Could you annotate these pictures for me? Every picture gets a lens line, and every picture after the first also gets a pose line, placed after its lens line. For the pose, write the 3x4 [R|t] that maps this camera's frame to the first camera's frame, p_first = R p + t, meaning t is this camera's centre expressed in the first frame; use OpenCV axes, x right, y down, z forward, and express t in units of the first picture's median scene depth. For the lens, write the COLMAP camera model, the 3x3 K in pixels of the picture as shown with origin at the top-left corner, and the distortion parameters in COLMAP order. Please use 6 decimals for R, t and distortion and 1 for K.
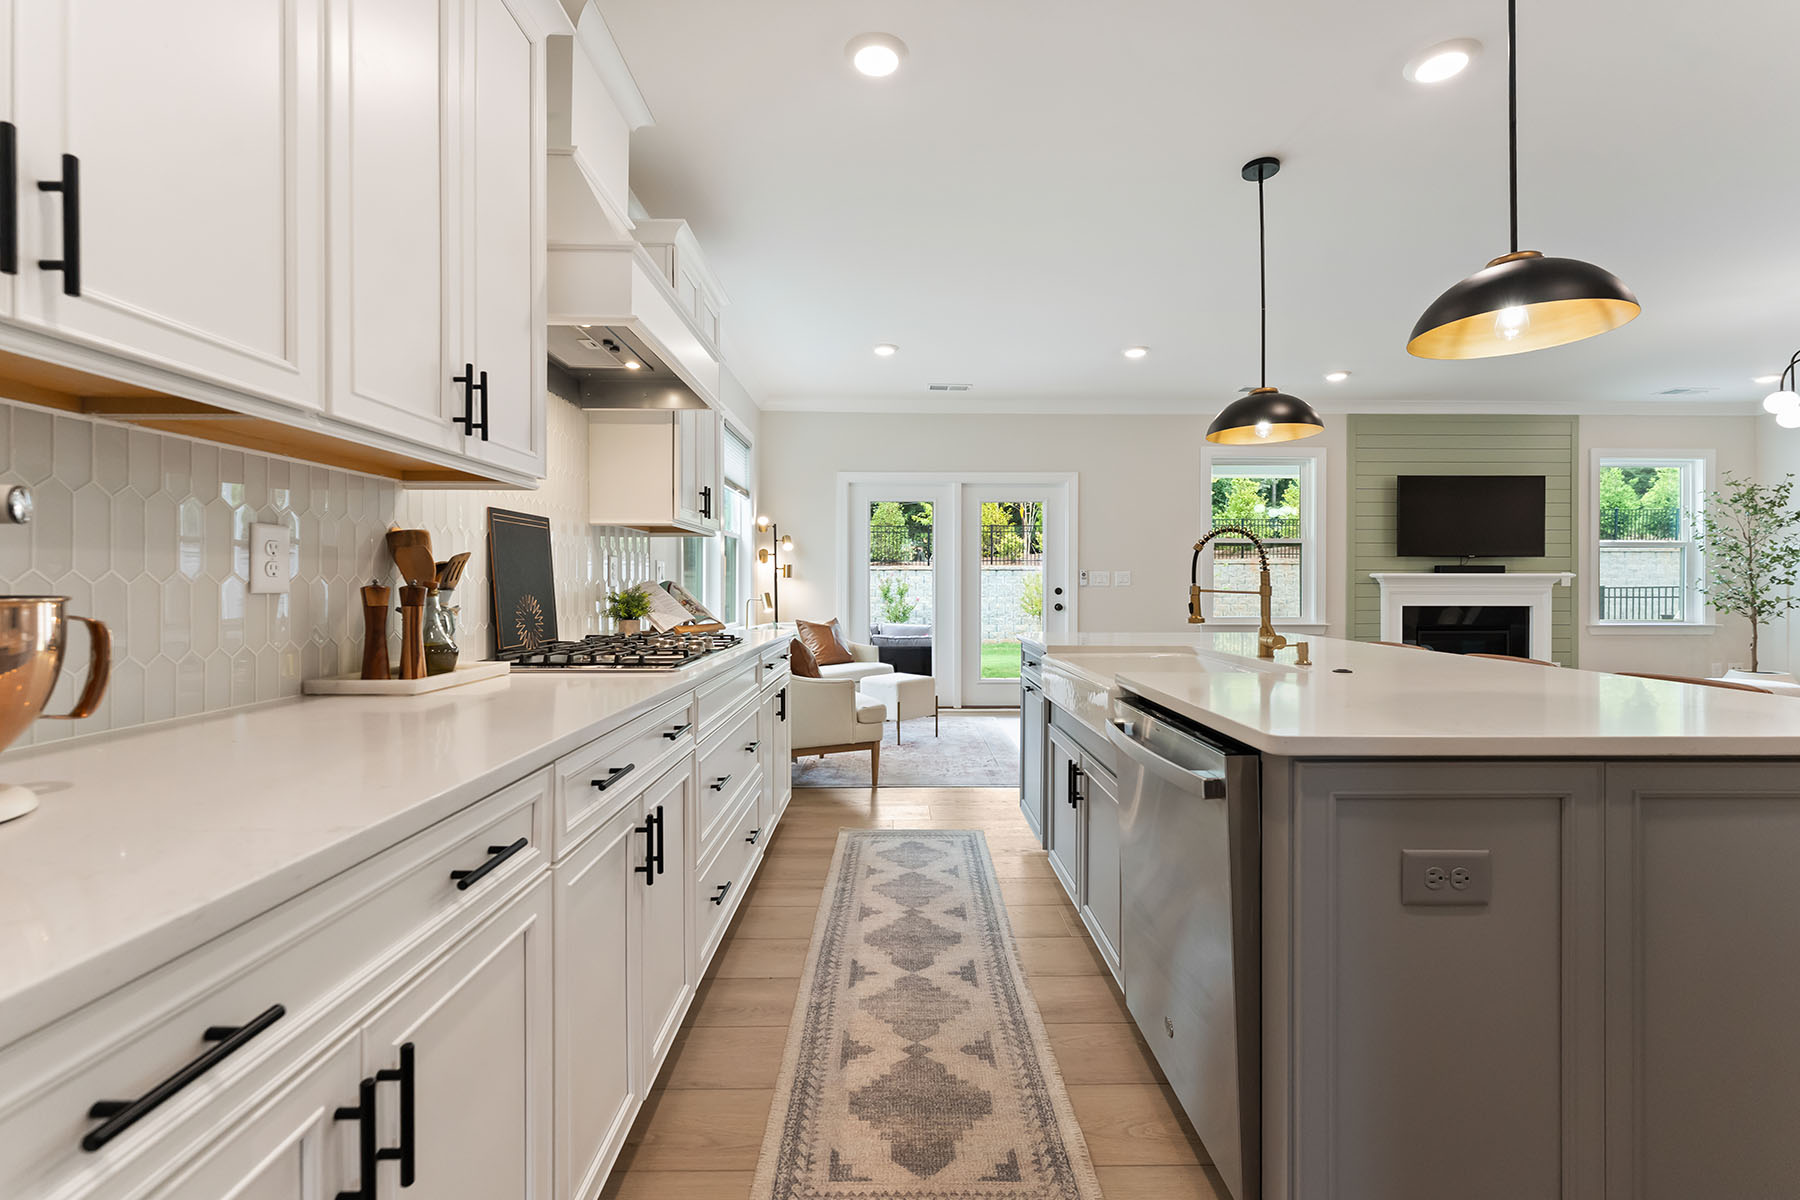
lens RADIAL K [[765.4, 0, 902.2], [0, 765.4, 583.1], [0, 0, 1]] dist [0.001042, -0.000517]
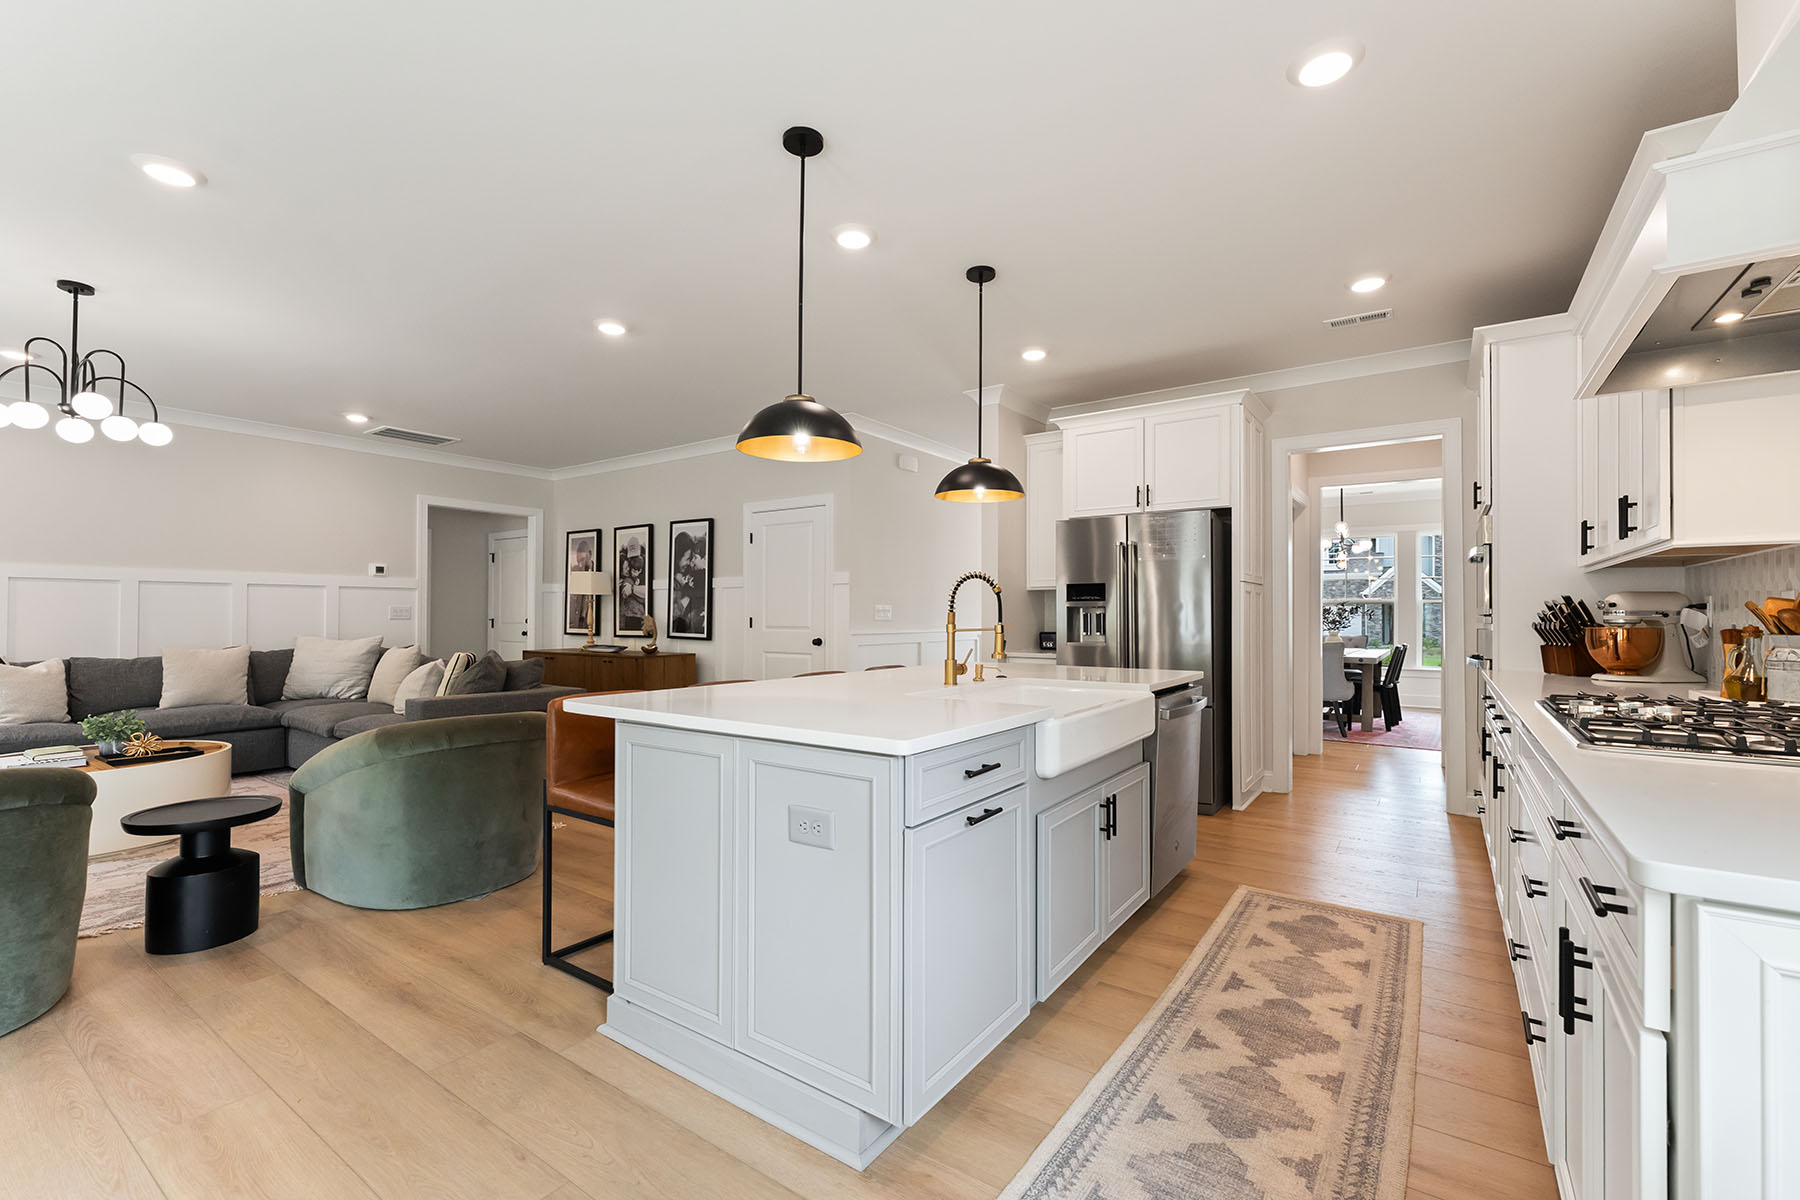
lens RADIAL K [[765.4, 0, 905.4], [0, 765.4, 605.7], [0, 0, 1]] dist [0.001042, -0.000517]
pose [[-0.814035, 0.002670, 0.580810, -0.125011], [-0.003026, 0.999956, -0.008839, -0.011871], [-0.580808, -0.008953, -0.813991, 1.622298]]
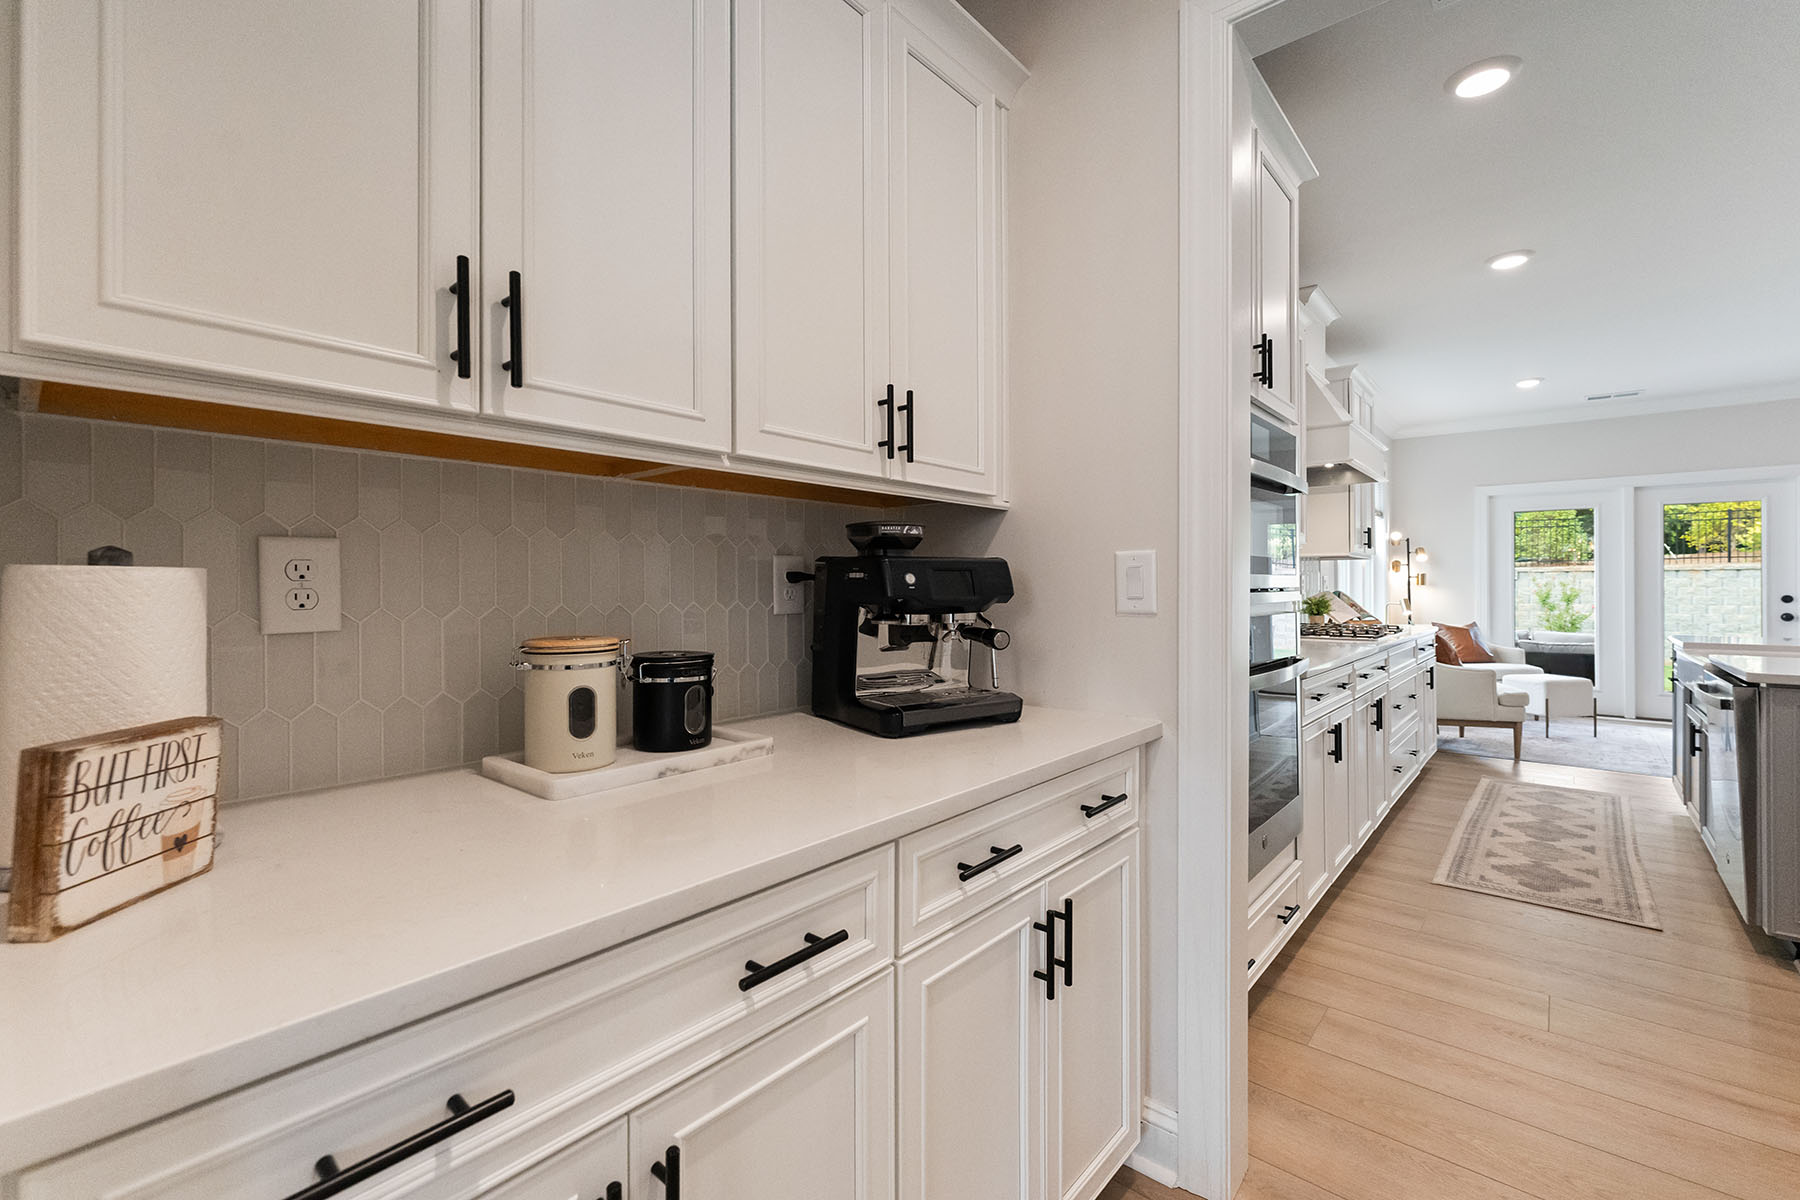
lens RADIAL K [[765.4, 0, 903.7], [0, 765.4, 582.8], [0, 0, 1]] dist [0.001042, -0.000517]
pose [[0.749854, -0.005067, -0.661584, 0.056201], [0.002194, 0.999984, -0.005172, -0.014609], [0.661600, 0.002427, 0.749853, -0.796452]]
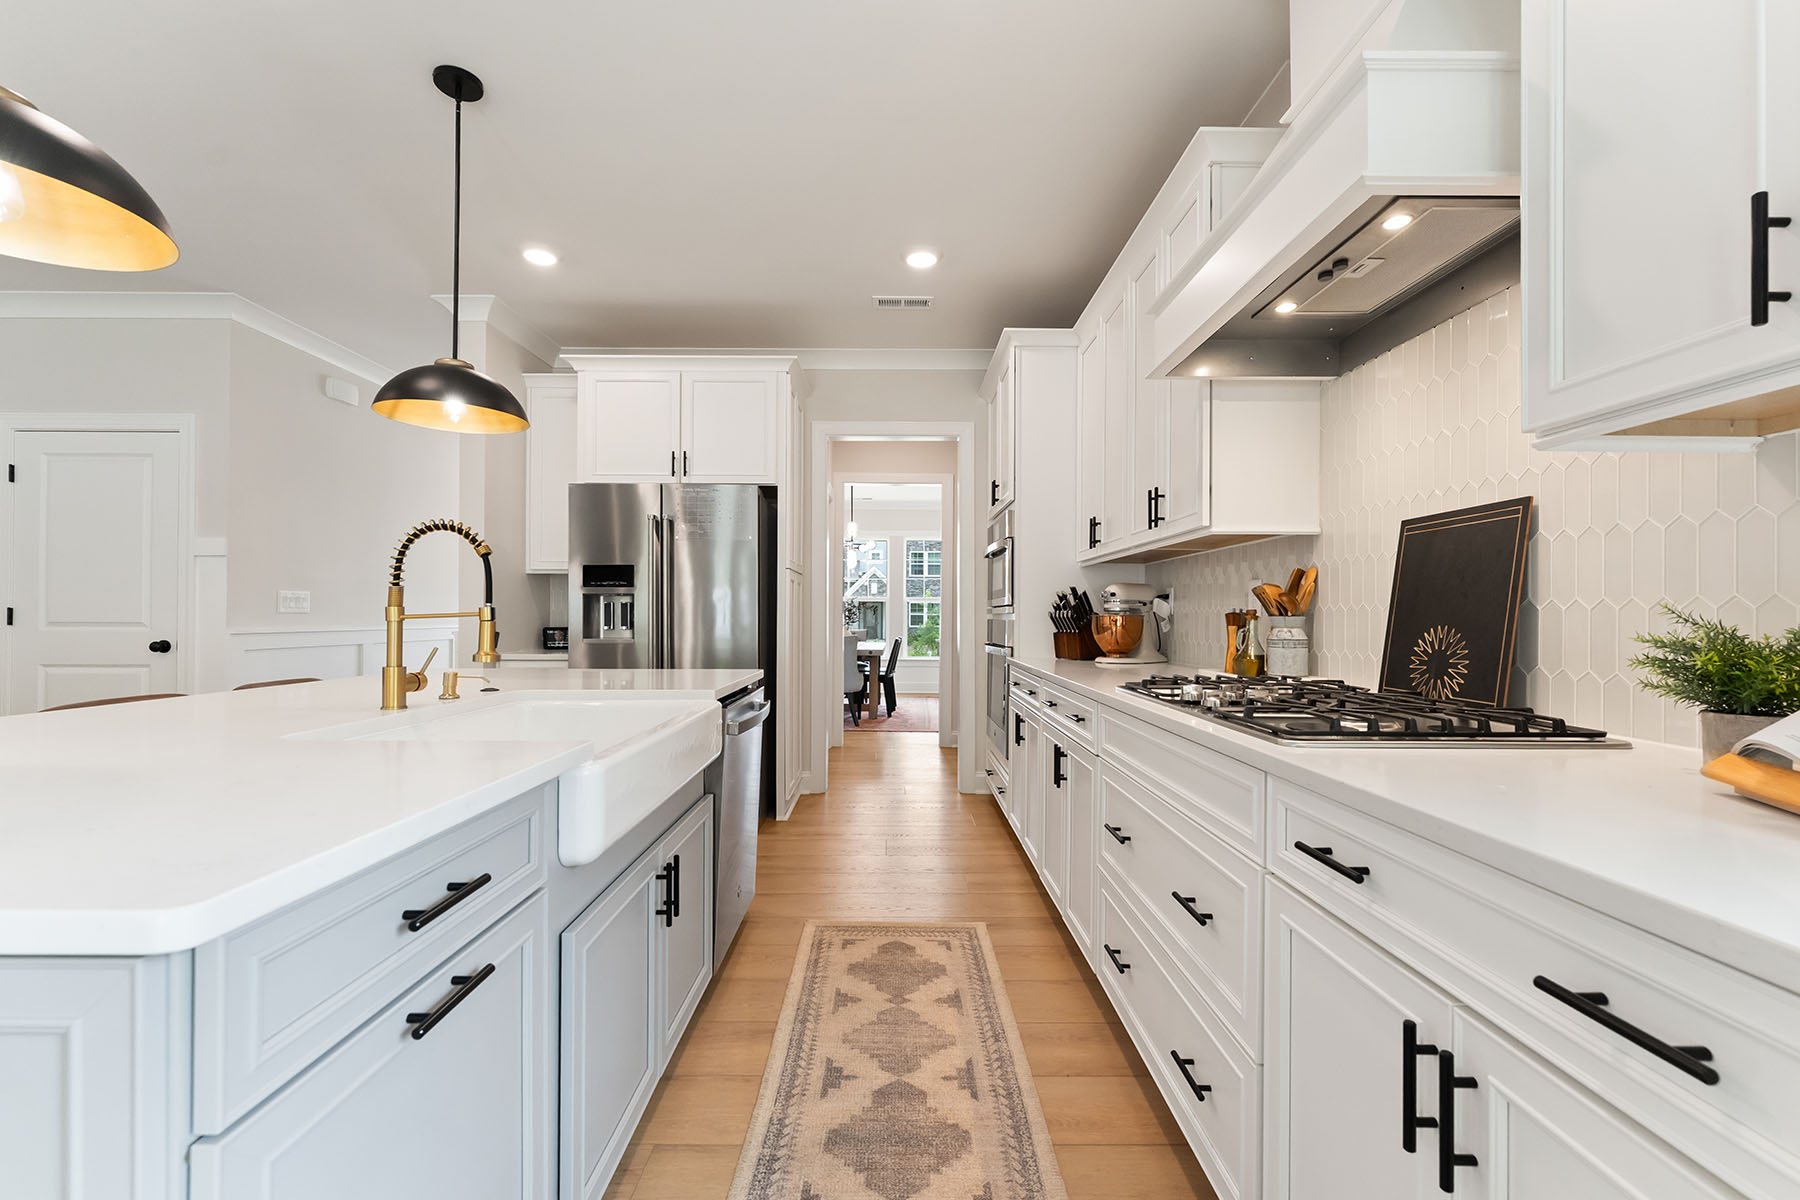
lens RADIAL K [[765.4, 0, 897.9], [0, 765.4, 611.2], [0, 0, 1]] dist [0.001042, -0.000517]
pose [[-0.999975, -0.006473, 0.002753, 0.012501], [-0.006484, 0.999971, -0.004020, 0.006085], [-0.002727, -0.004038, -0.999988, 1.372978]]
